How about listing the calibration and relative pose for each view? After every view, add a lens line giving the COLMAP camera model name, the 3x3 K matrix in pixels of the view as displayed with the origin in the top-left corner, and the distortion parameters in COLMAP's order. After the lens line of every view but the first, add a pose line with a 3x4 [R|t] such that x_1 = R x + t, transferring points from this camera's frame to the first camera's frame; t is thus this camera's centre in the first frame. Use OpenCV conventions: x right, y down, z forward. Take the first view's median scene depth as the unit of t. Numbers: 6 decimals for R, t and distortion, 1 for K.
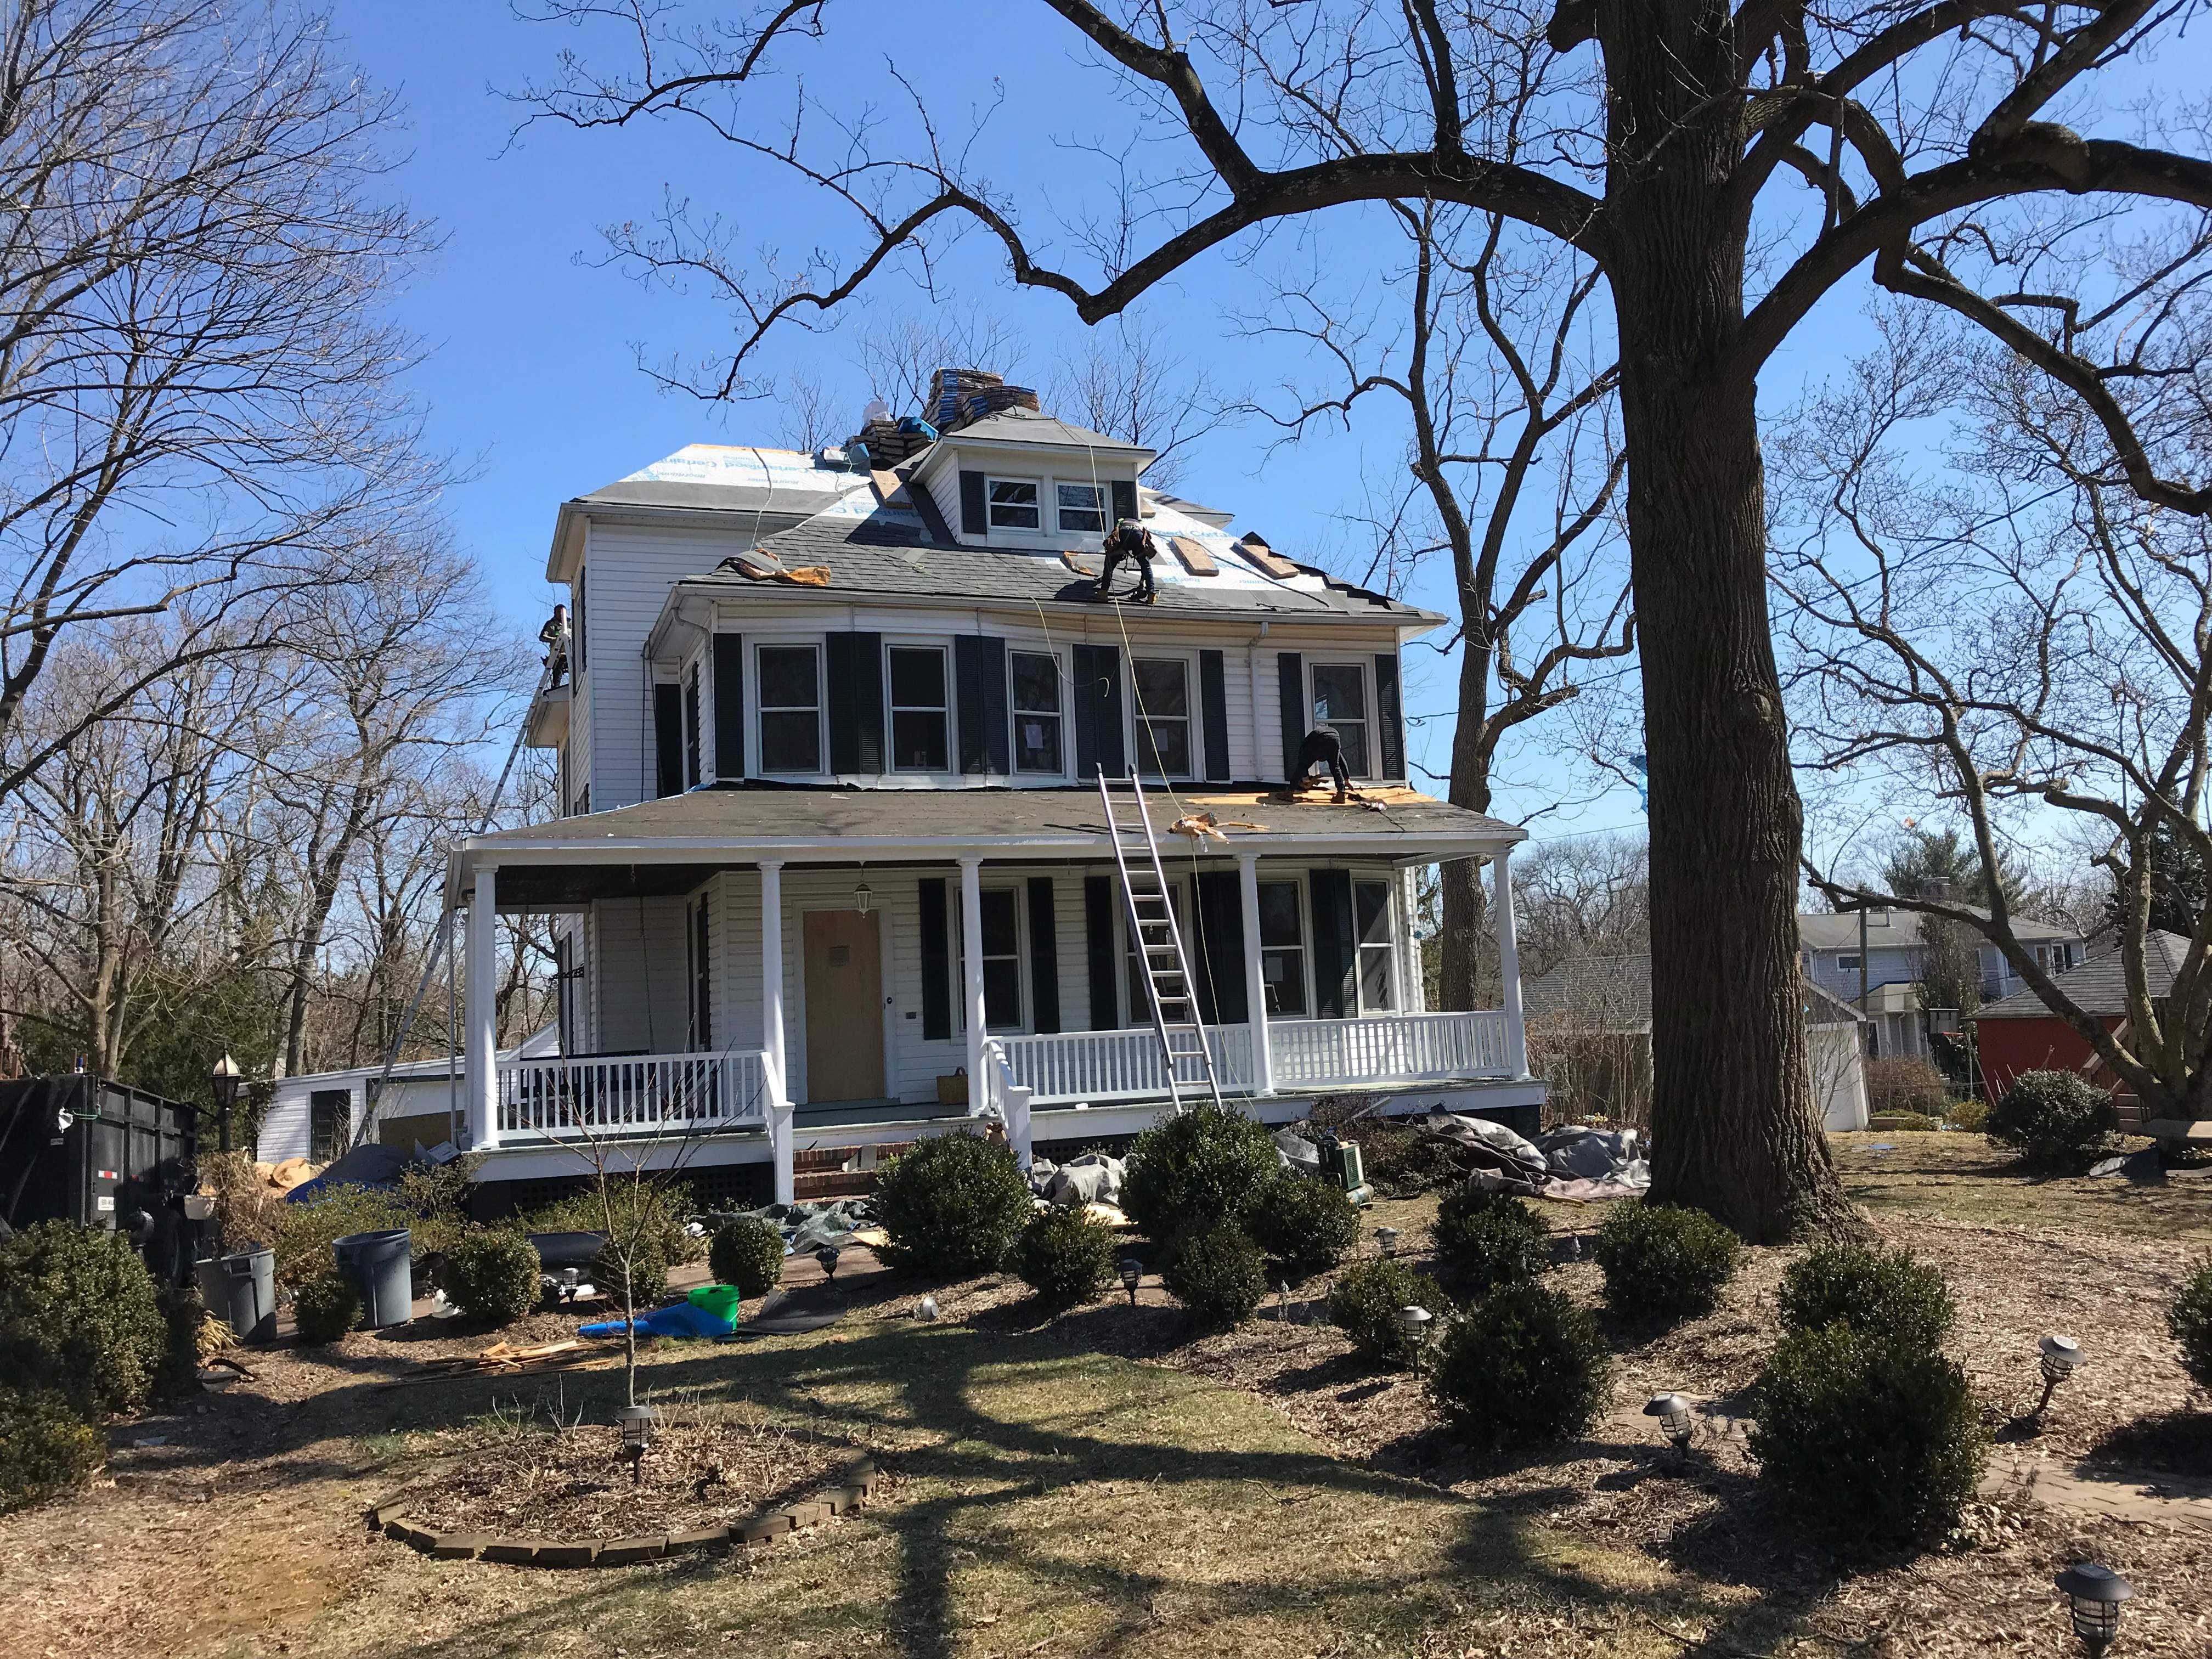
lens RADIAL K [[1791.6, 0, 1100.0], [0, 1791.6, 833.5], [0, 0, 1]] dist [0.045343, -0.067872]
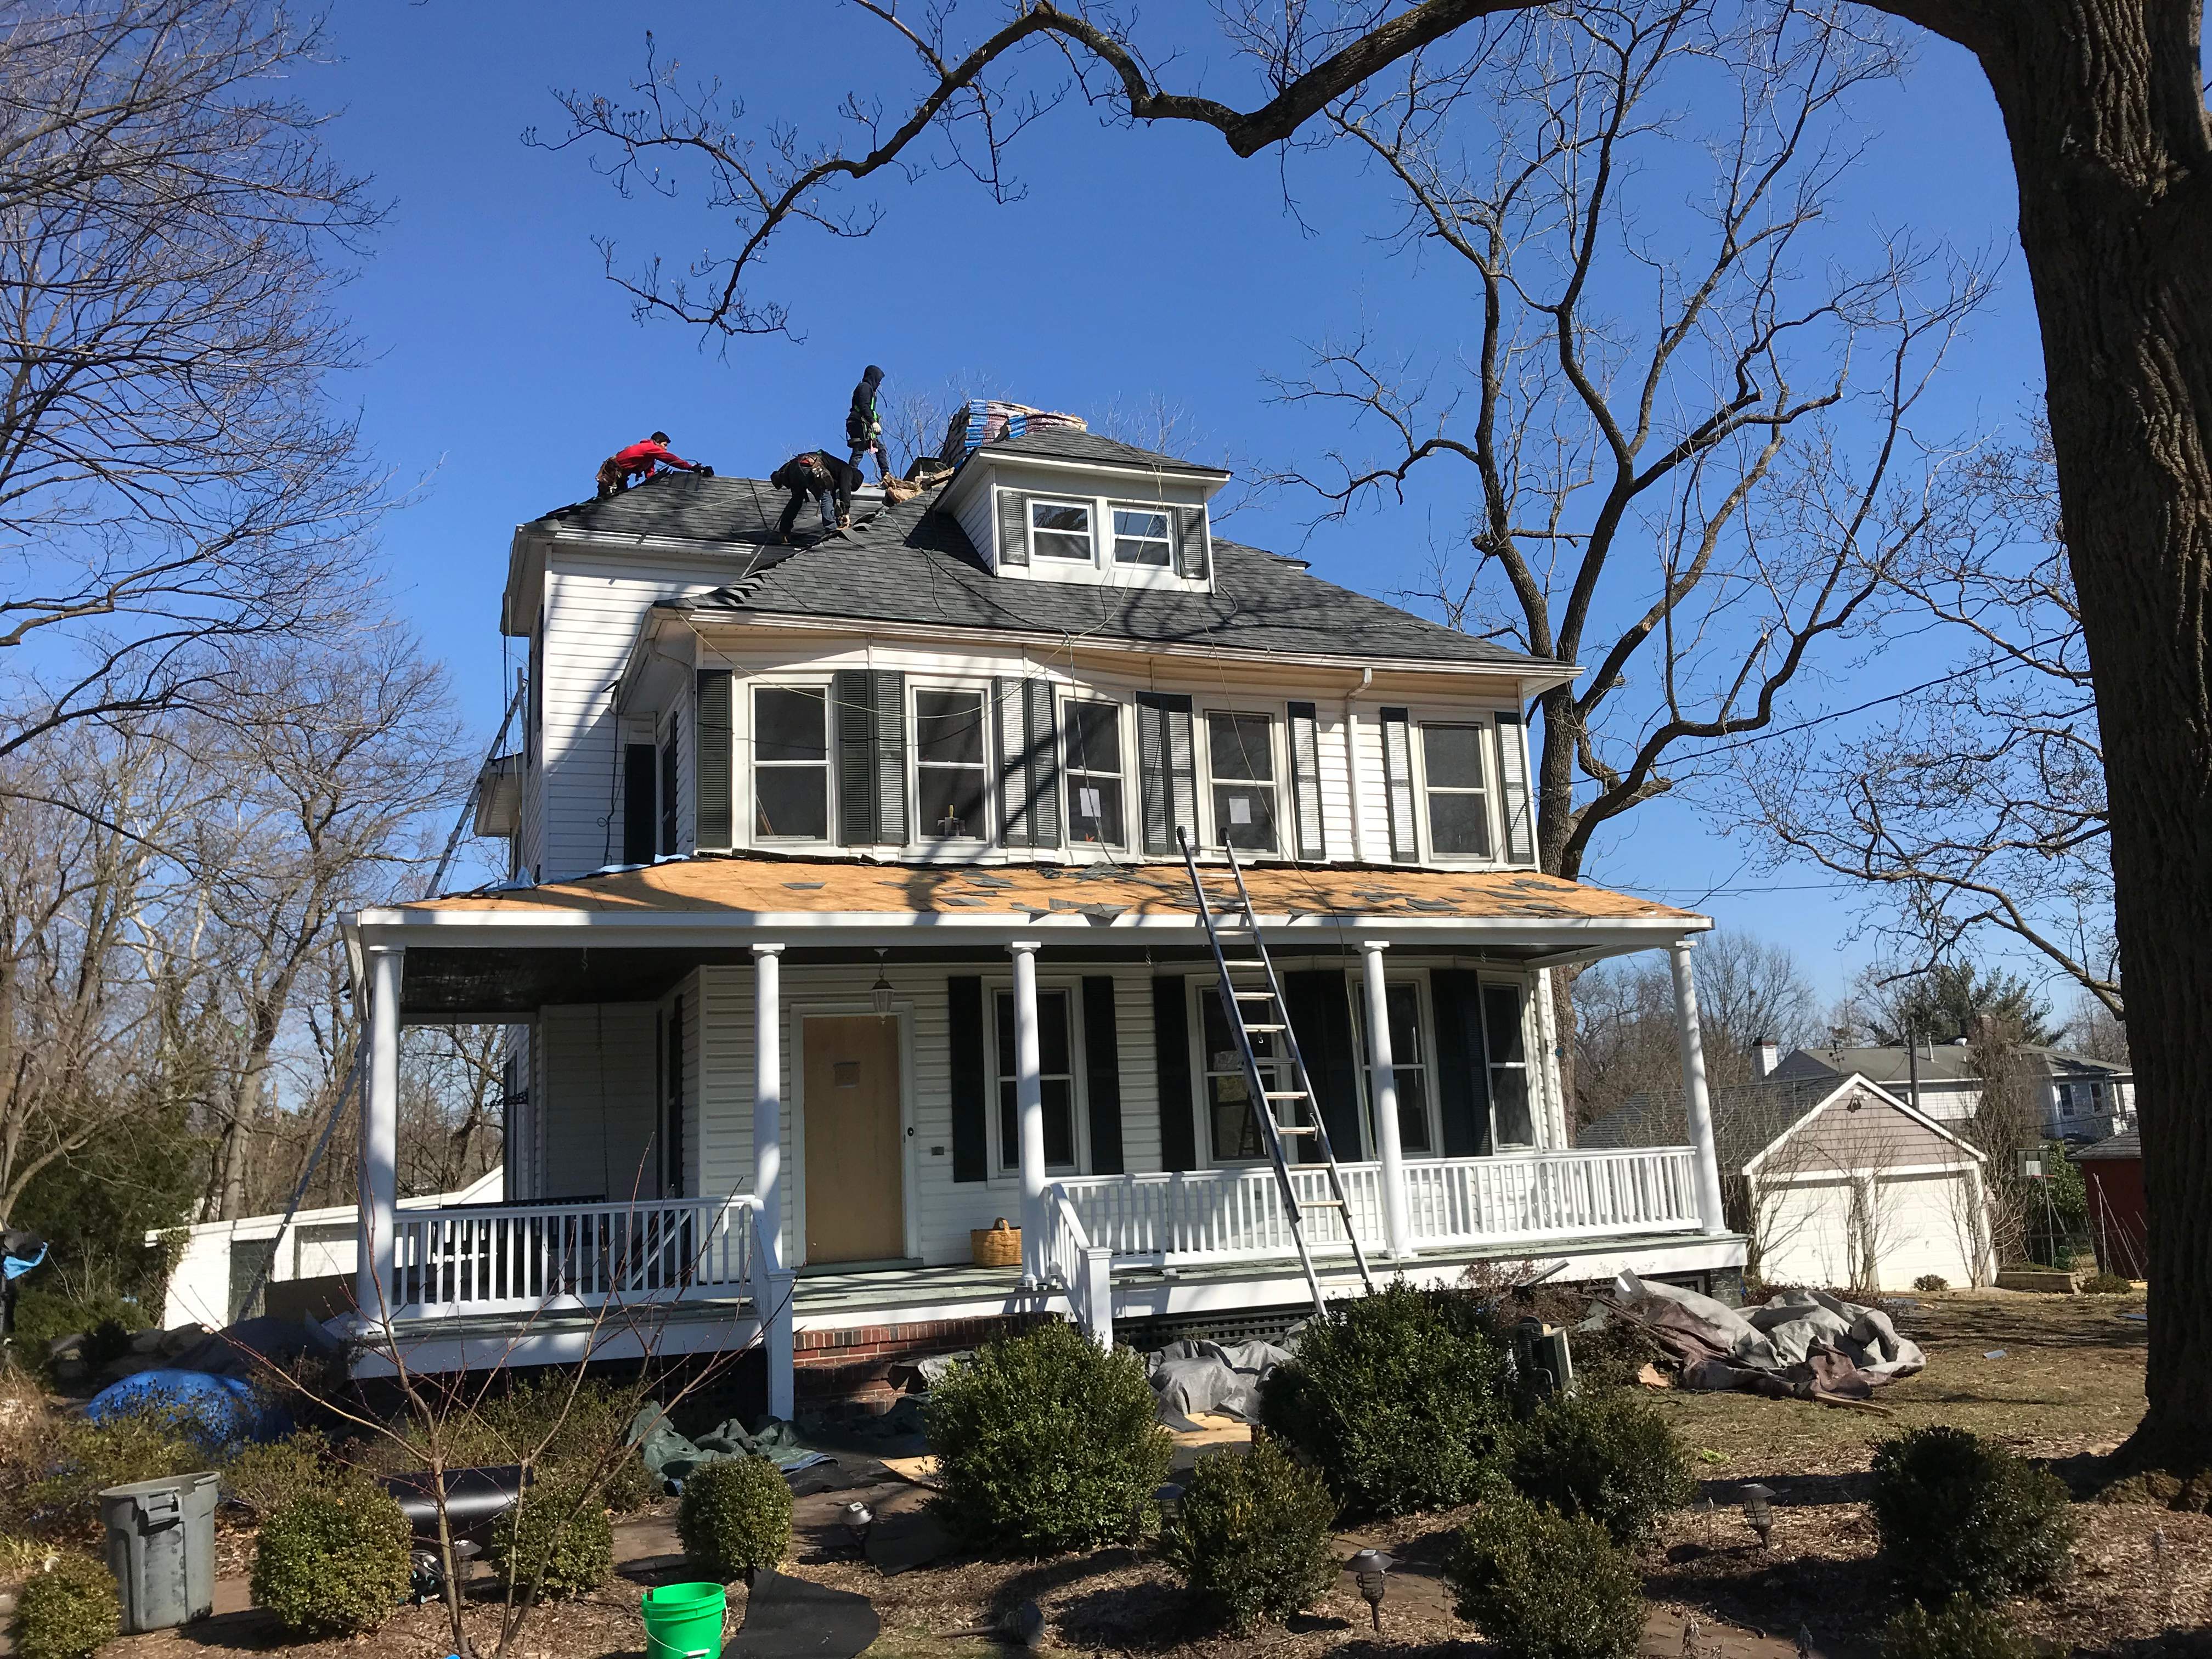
lens RADIAL K [[1793.7, 0, 1101.2], [0, 1793.7, 825.4], [0, 0, 1]] dist [0.039580, -0.062100]
pose [[0.999921, 0.003640, 0.012018, -0.040296], [-0.002653, 0.996699, -0.081142, 0.021056], [-0.012273, 0.081104, 0.996630, 0.184753]]
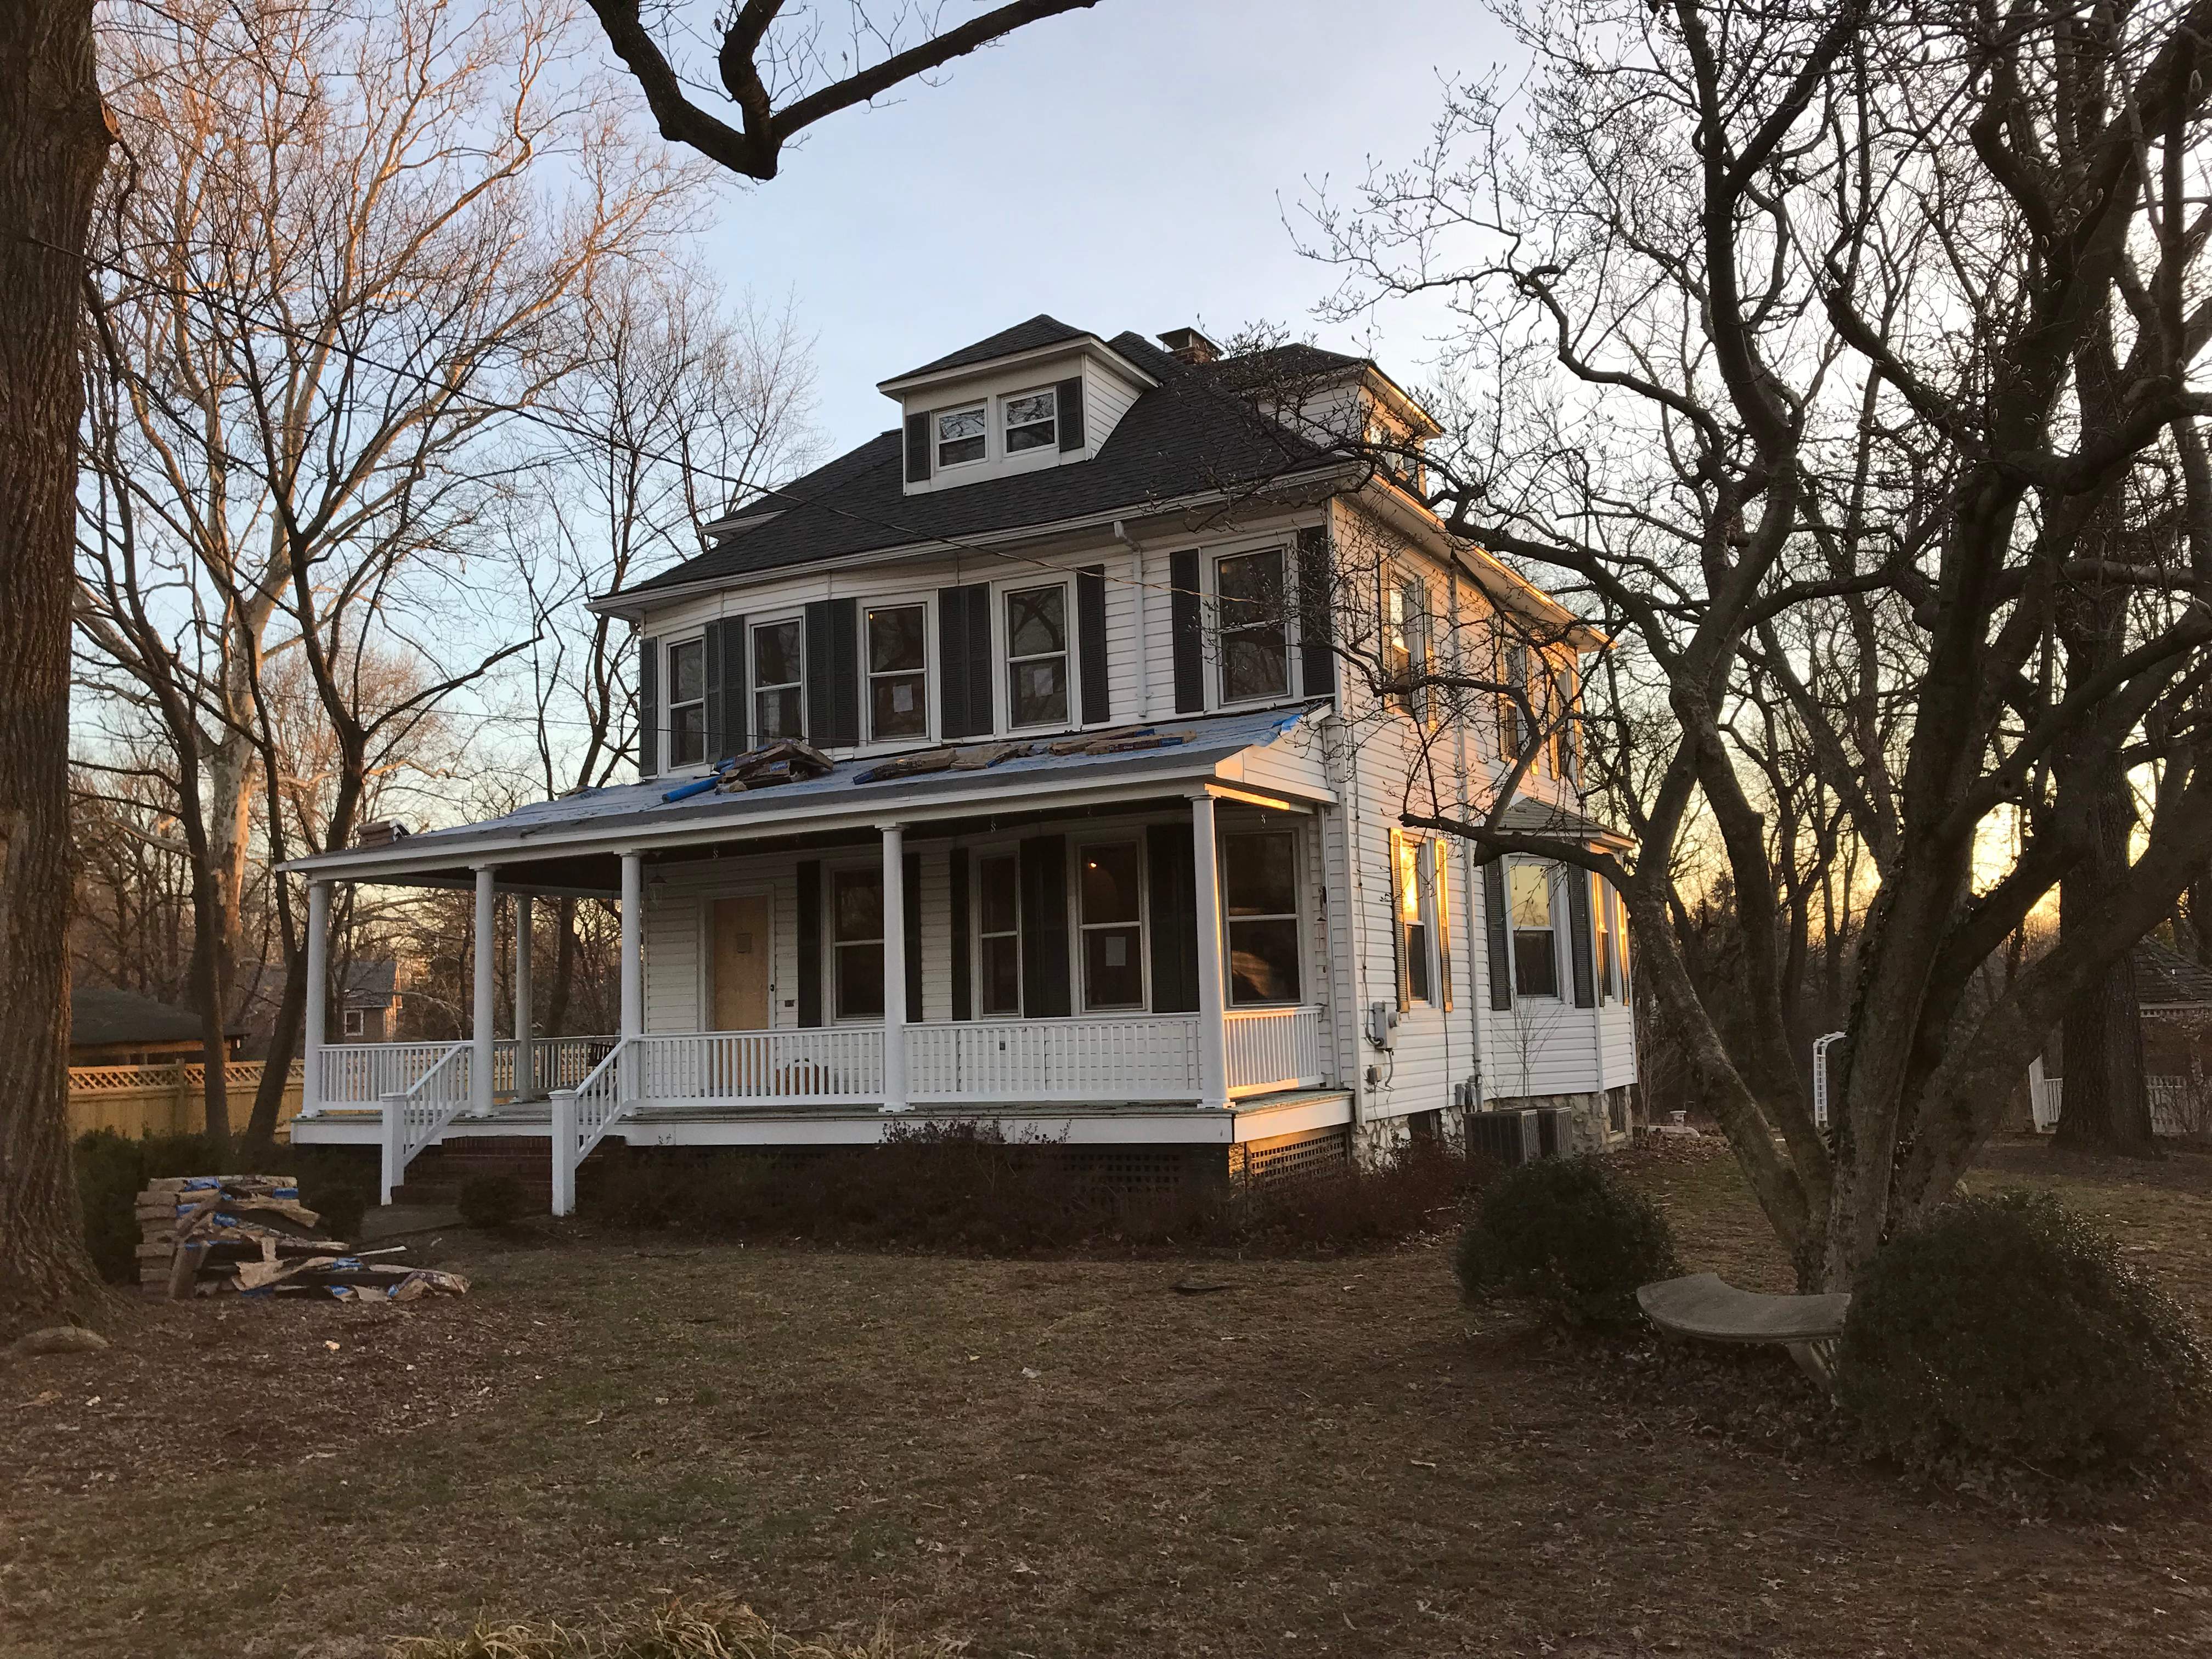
lens RADIAL K [[1808.9, 0, 1104.0], [0, 1808.9, 819.6], [0, 0, 1]] dist [0.014265, 0.004674]
pose [[0.666151, -0.055692, -0.743735, 0.693506], [0.083915, 0.996473, 0.000544, 0.015209], [0.741081, -0.062773, 0.668475, 0.444425]]
